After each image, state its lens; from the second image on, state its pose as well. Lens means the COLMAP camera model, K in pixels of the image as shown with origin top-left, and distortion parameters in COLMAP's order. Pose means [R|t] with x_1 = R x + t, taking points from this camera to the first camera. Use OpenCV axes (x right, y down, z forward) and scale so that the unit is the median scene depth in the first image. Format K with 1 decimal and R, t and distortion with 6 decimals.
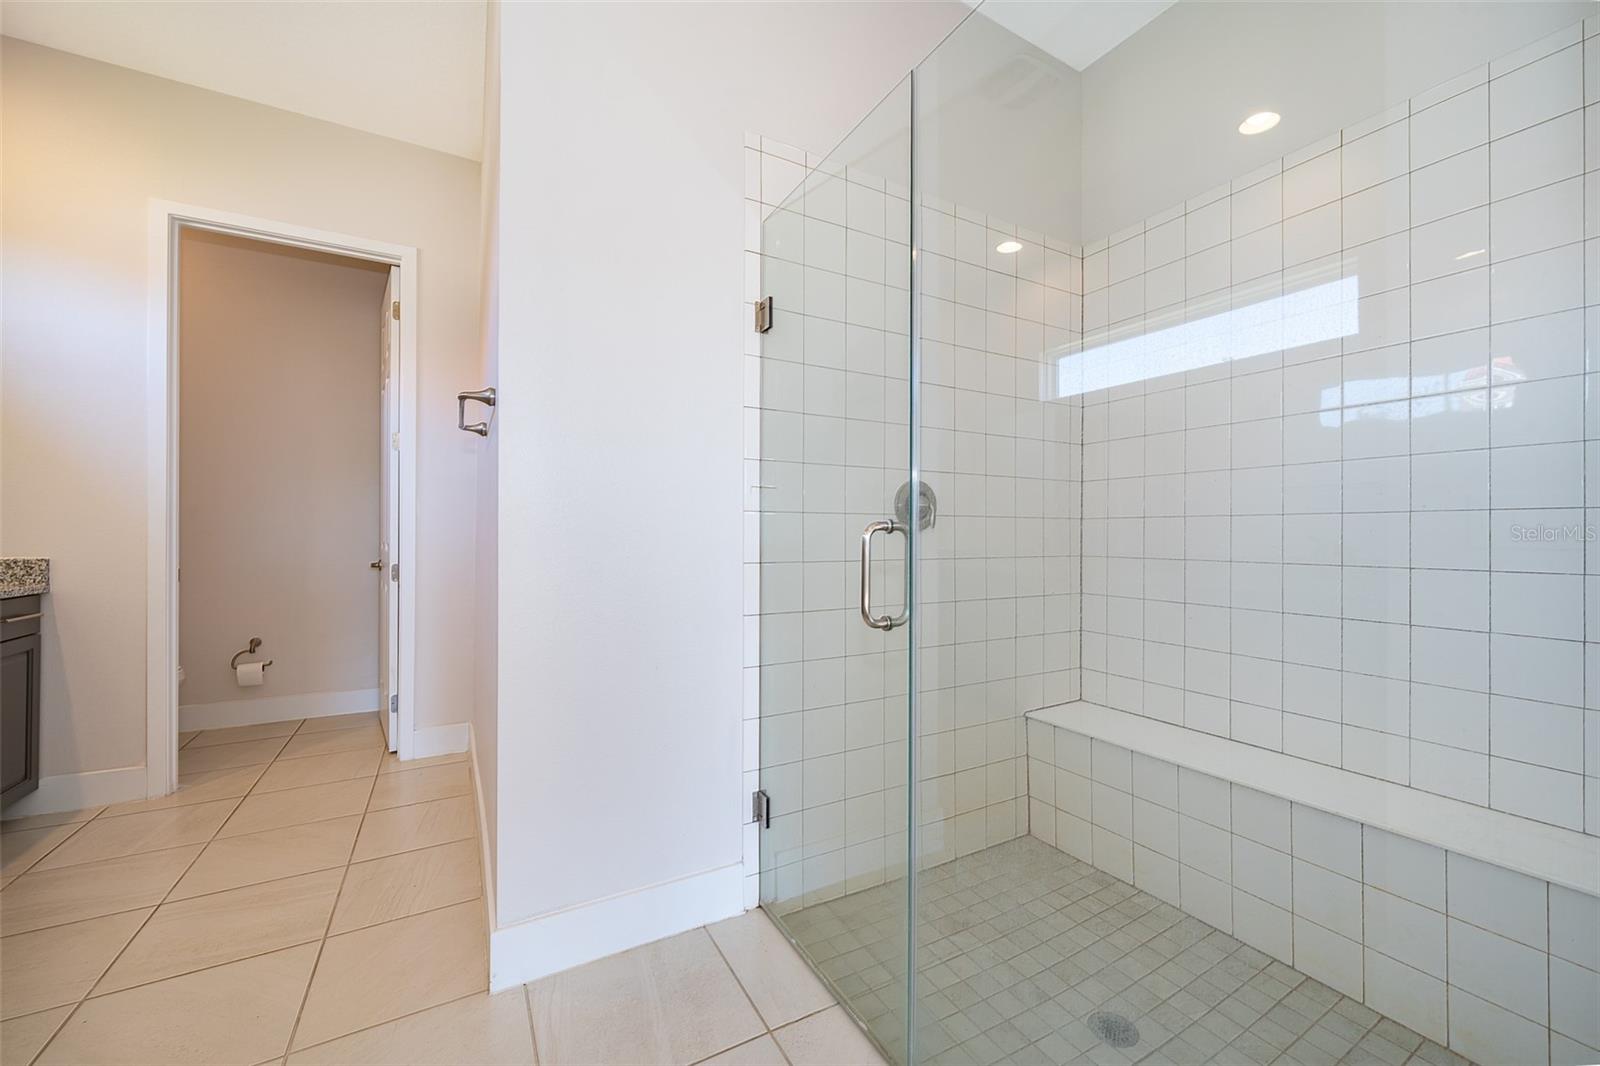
lens RADIAL K [[635.6, 0, 805.2], [0, 635.6, 543.5], [0, 0, 1]] dist [-0.000006, 0.000053]
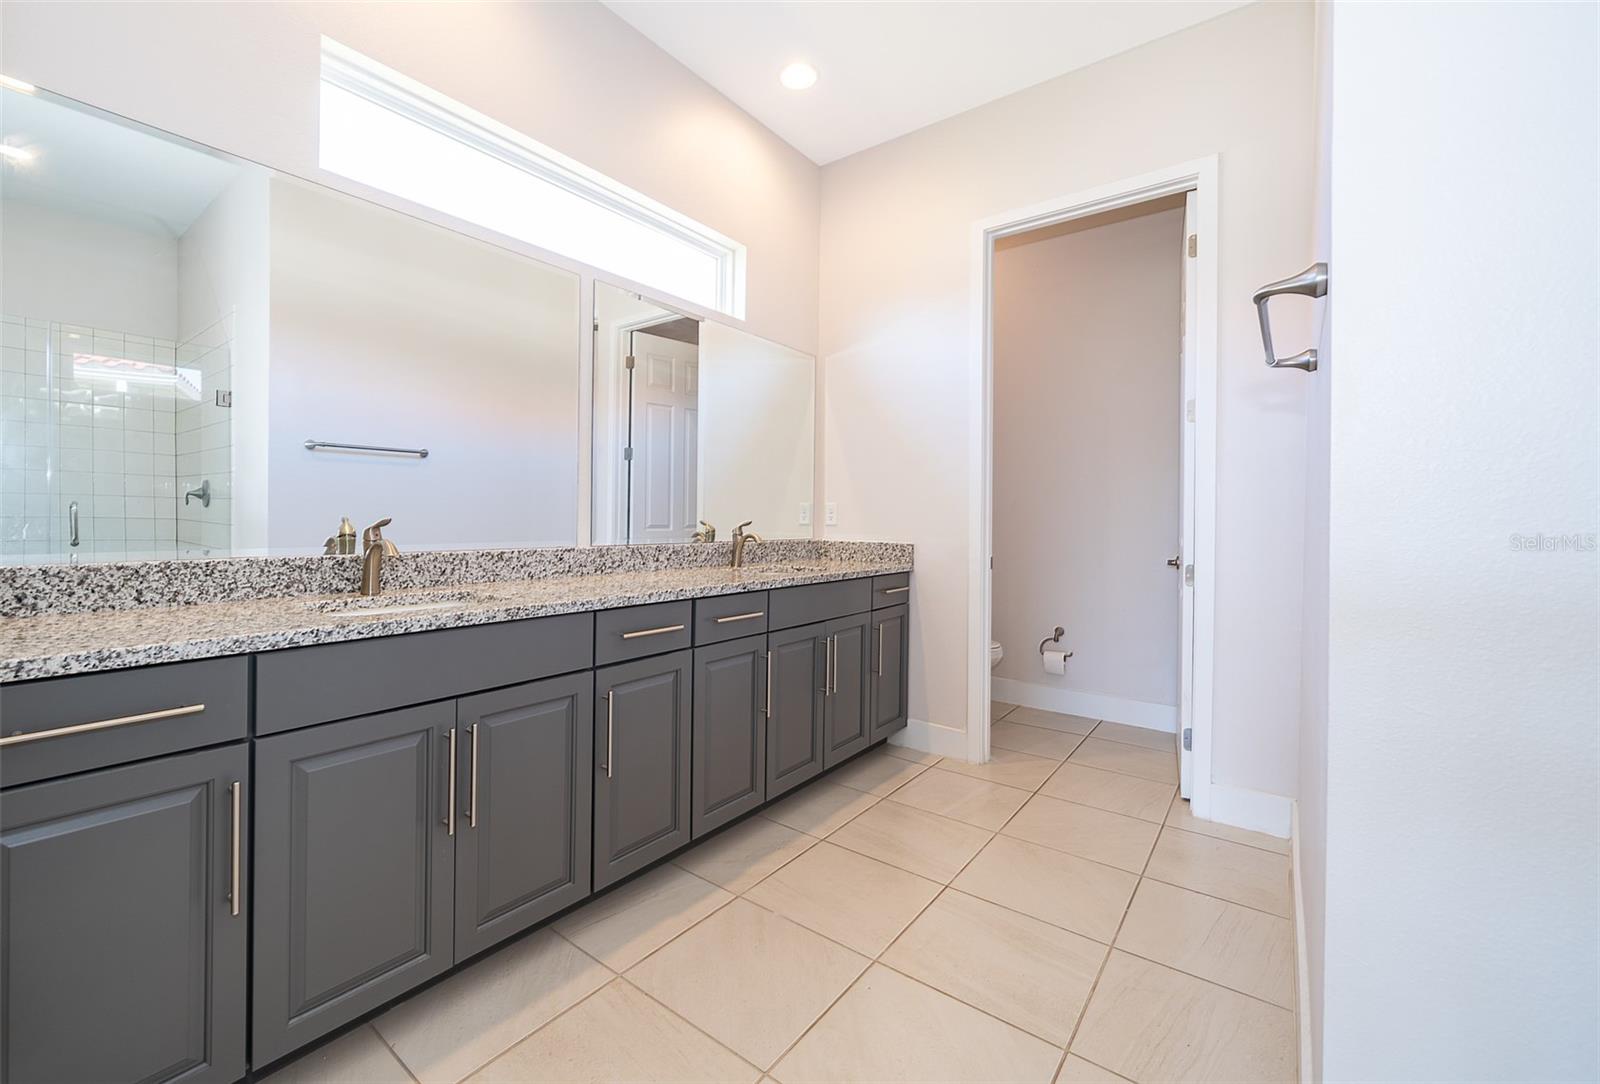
lens RADIAL K [[661.1, 0, 771.4], [0, 661.1, 514.1], [0, 0, 1]] dist [-0.002324, -0.000241]
pose [[0.389690, -0.005555, -0.920929, -0.096592], [-0.020421, 0.999684, -0.014672, -0.008698], [0.920720, 0.024524, 0.389453, 0.216243]]
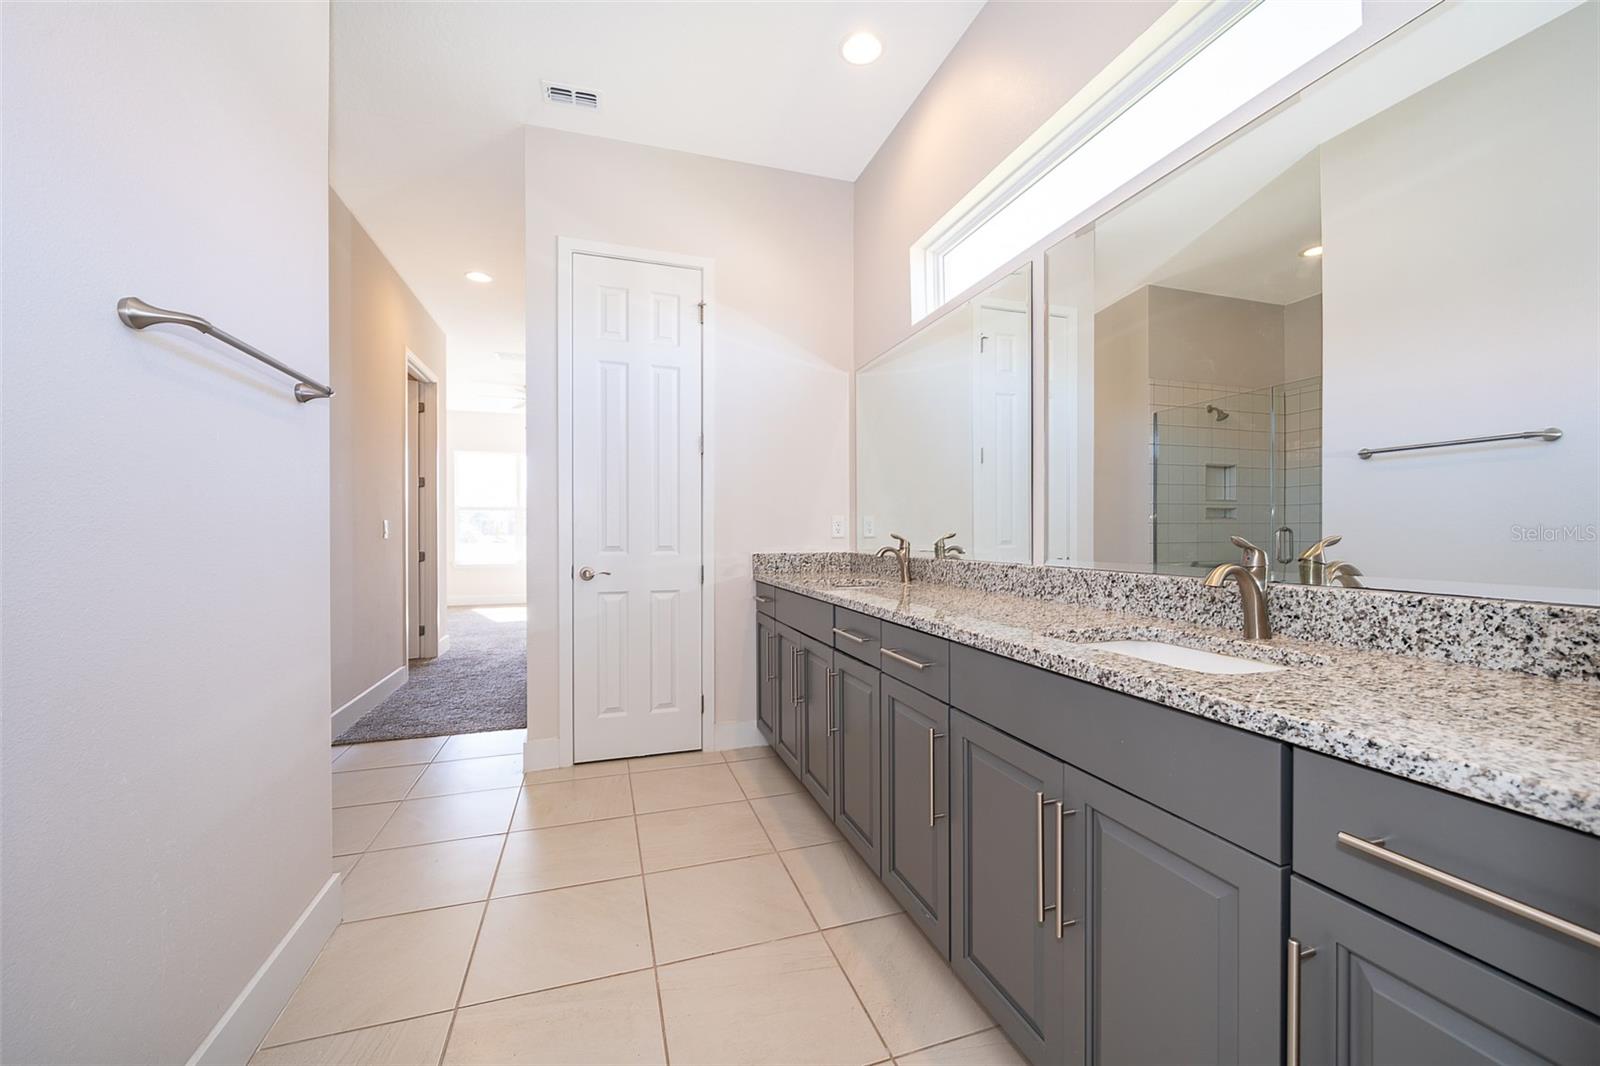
lens RADIAL K [[635.6, 0, 805.2], [0, 635.6, 543.5], [0, 0, 1]] dist [-0.000006, 0.000053]
pose [[-0.982270, -0.007206, 0.187335, -0.804567], [-0.001597, 0.999546, 0.030073, -0.019405], [-0.187467, 0.029240, -0.981836, 1.023400]]
